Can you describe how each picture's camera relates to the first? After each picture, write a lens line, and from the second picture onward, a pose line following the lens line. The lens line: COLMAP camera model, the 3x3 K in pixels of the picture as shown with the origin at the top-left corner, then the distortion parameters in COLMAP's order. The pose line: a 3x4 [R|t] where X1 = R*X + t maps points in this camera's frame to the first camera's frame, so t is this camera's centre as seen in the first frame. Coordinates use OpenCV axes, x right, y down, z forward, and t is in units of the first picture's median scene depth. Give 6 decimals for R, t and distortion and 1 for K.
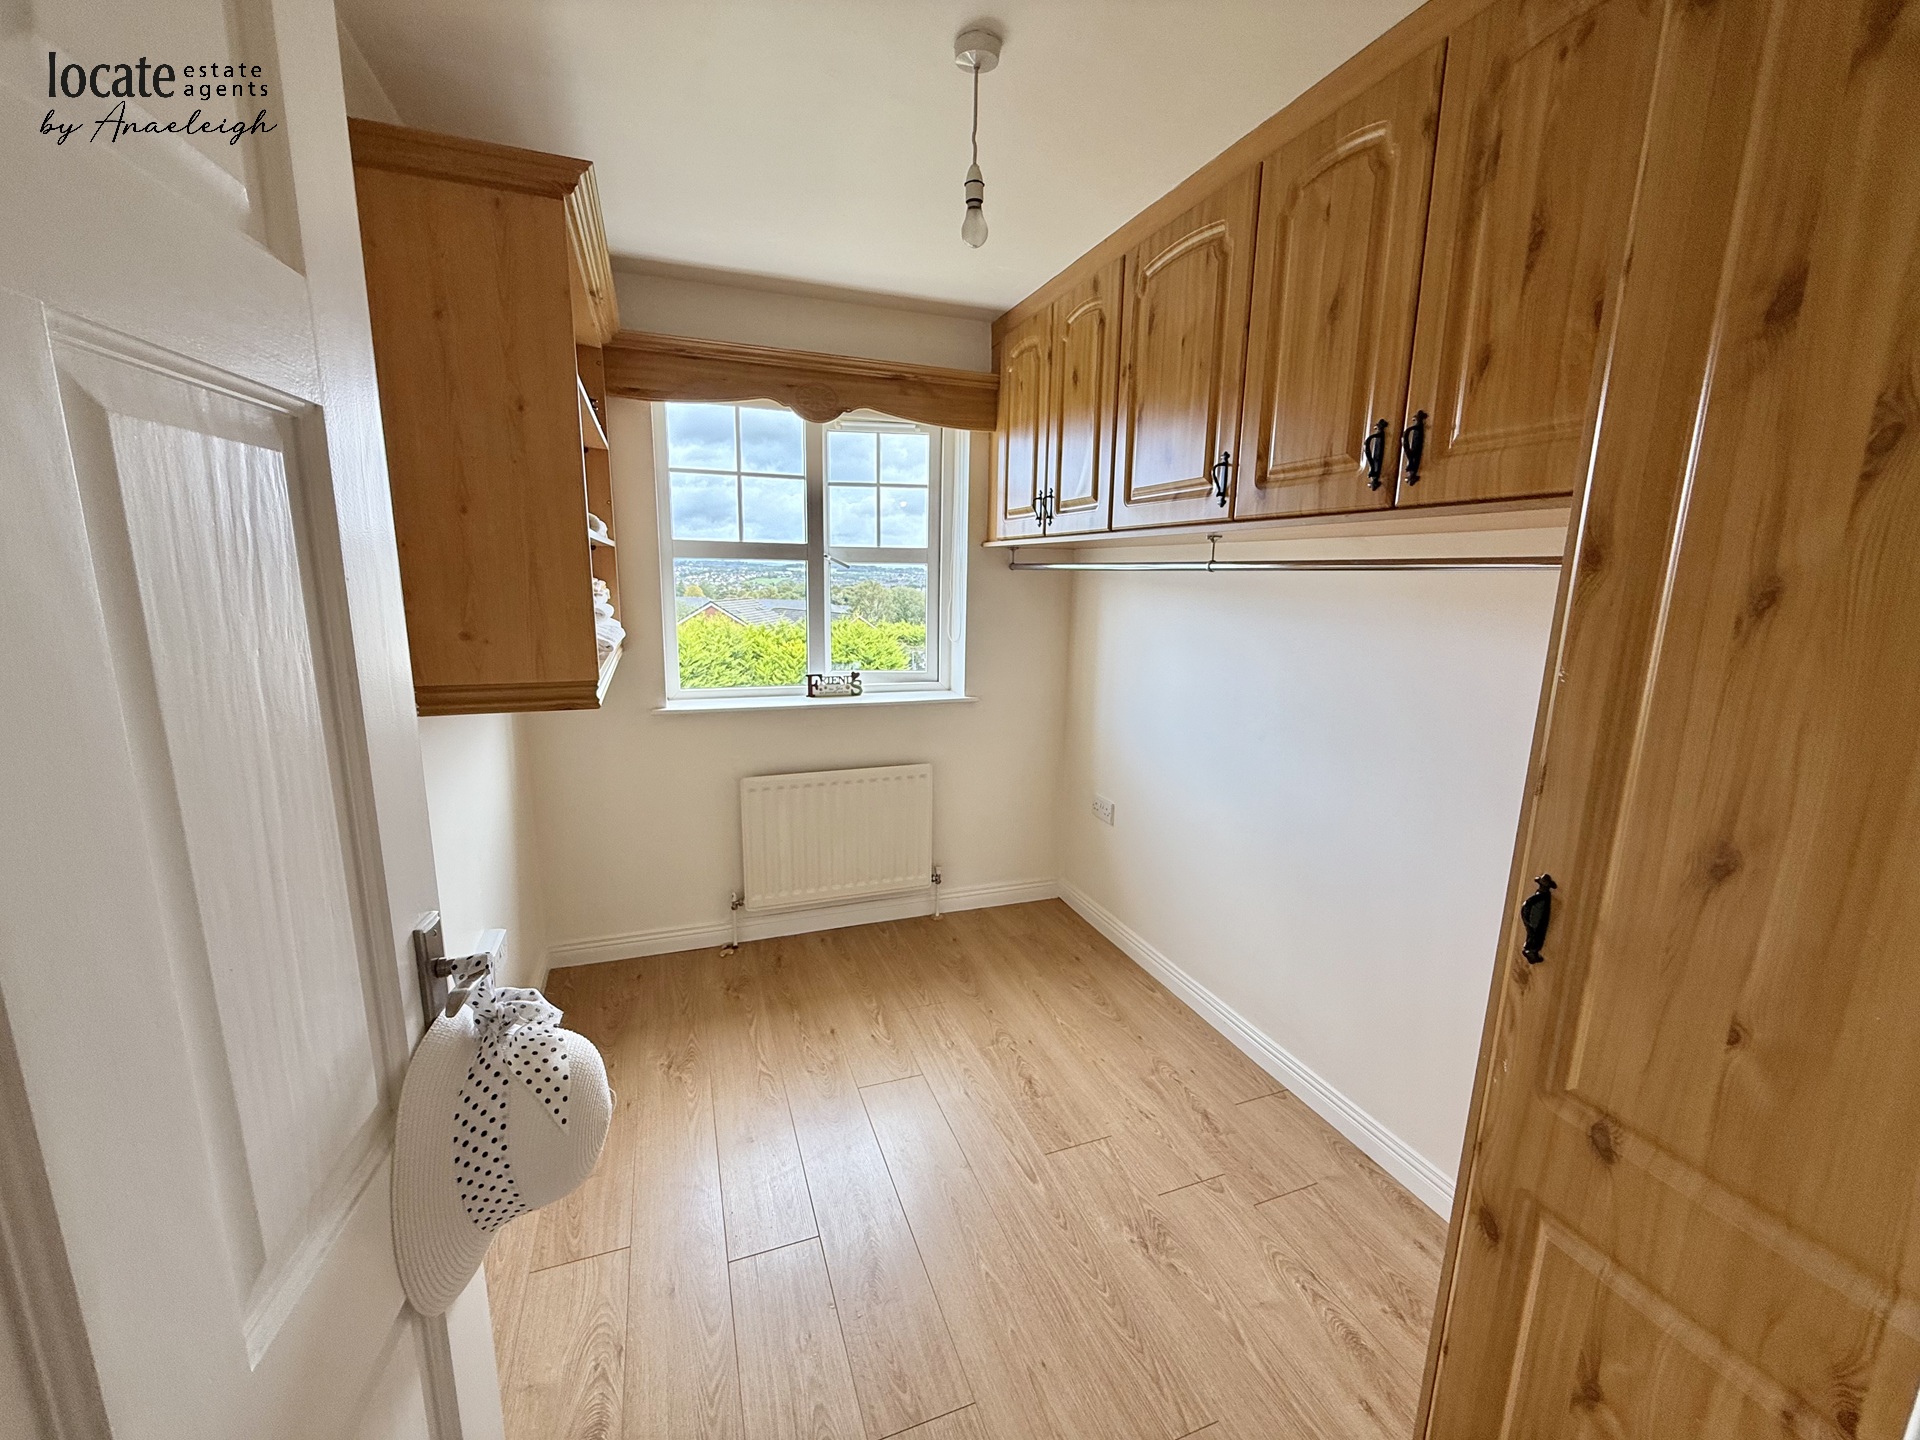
lens RADIAL K [[758.5, 0, 953.2], [0, 758.5, 721.6], [0, 0, 1]] dist [-0.000554, -0.000254]
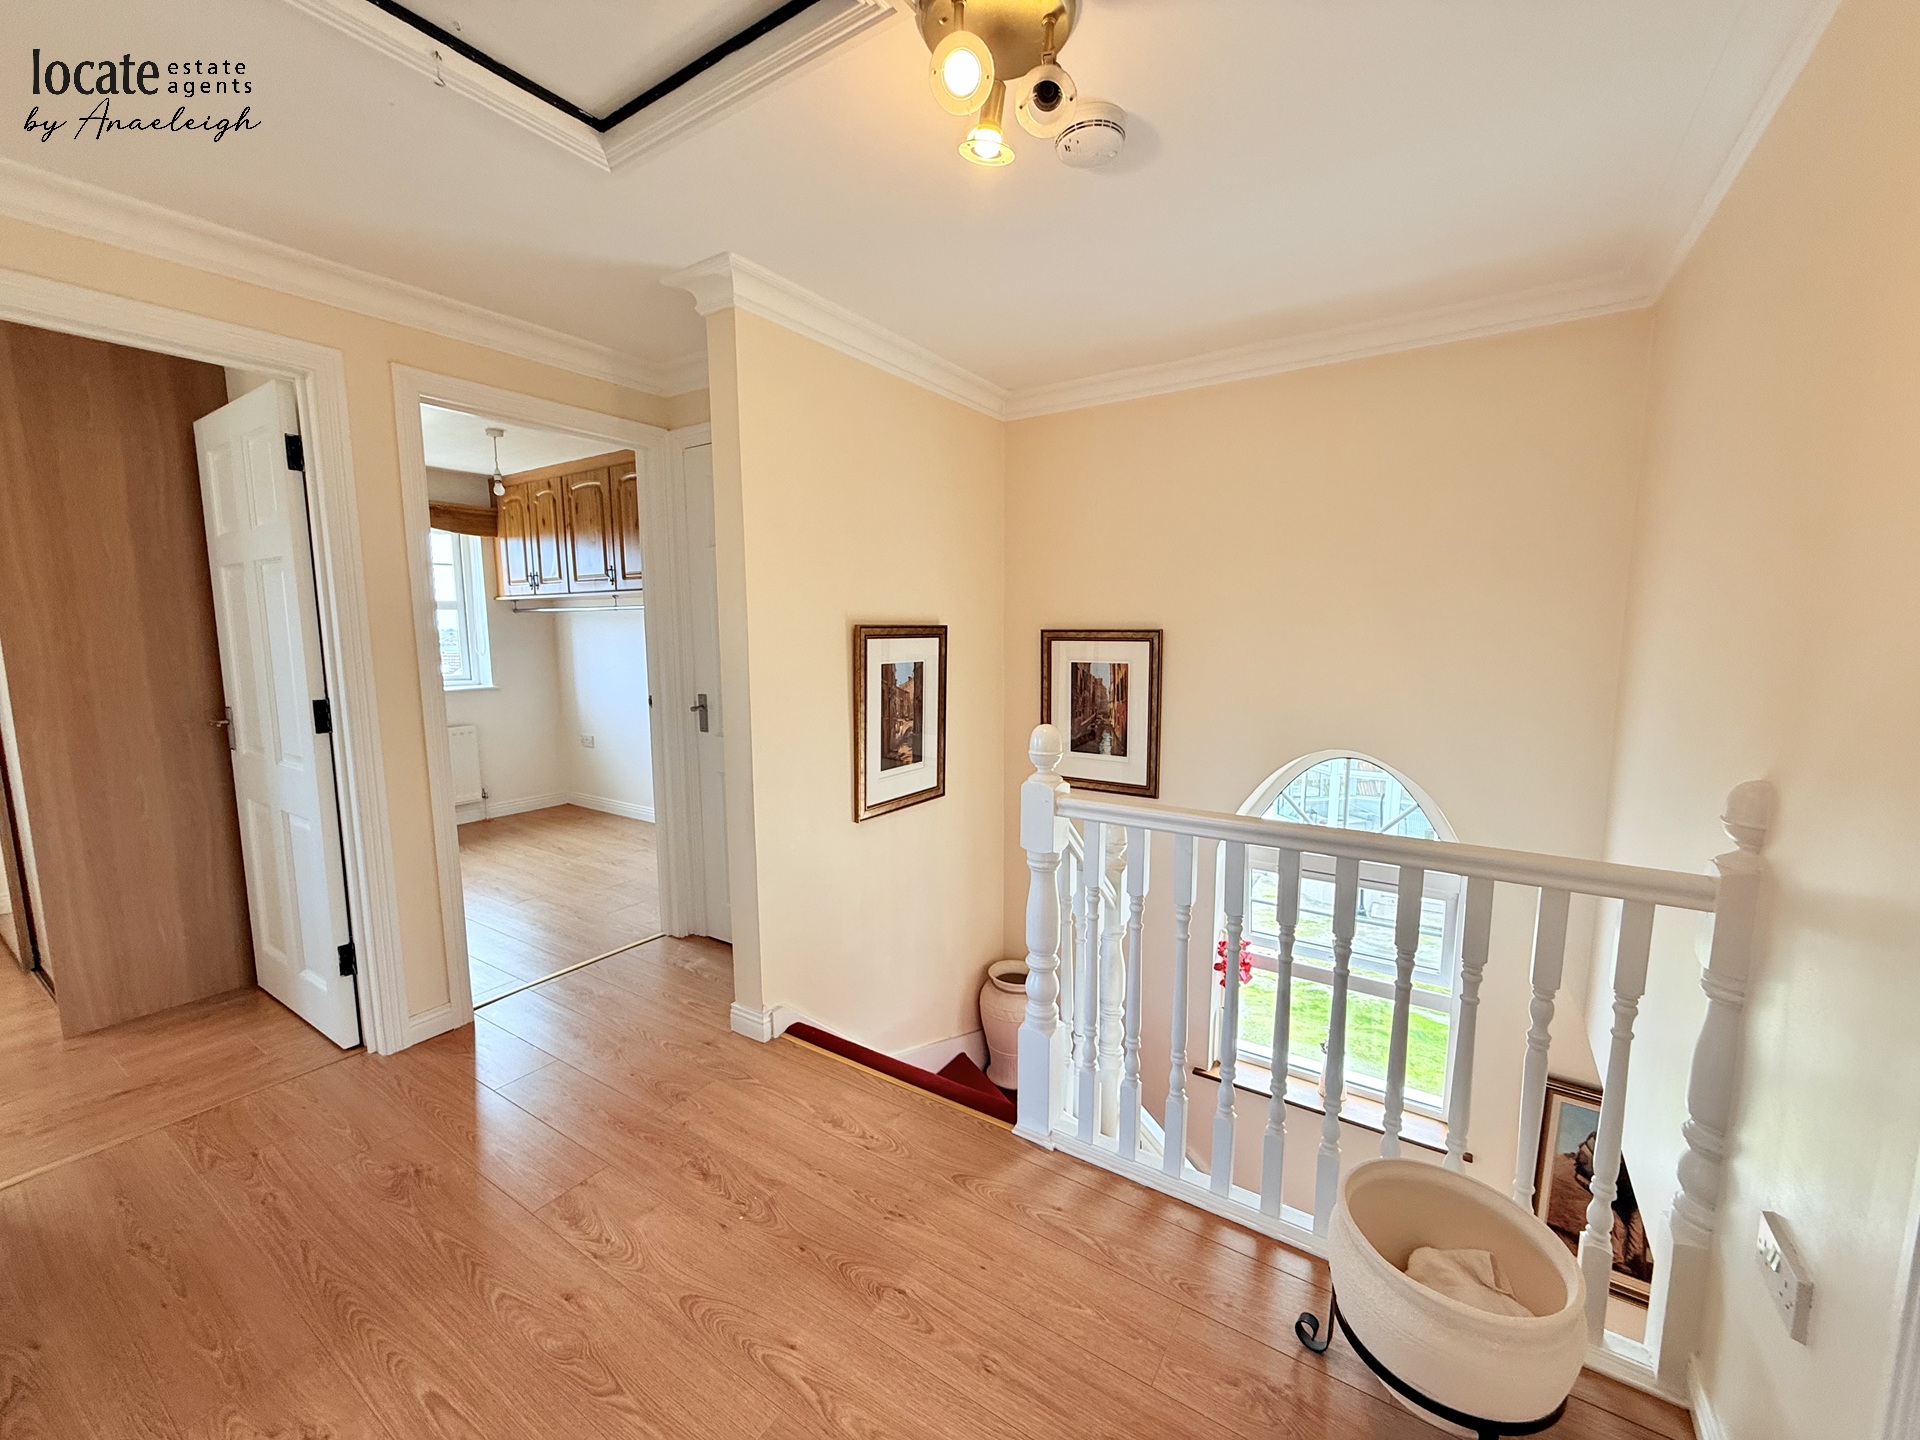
lens RADIAL K [[758.5, 0, 953.2], [0, 758.5, 721.6], [0, 0, 1]] dist [-0.000554, -0.000254]
pose [[0.807944, -0.093850, 0.581738, -0.197096], [0.131914, 0.990986, -0.023336, 0.297663], [-0.574304, 0.095593, 0.813042, -1.312299]]
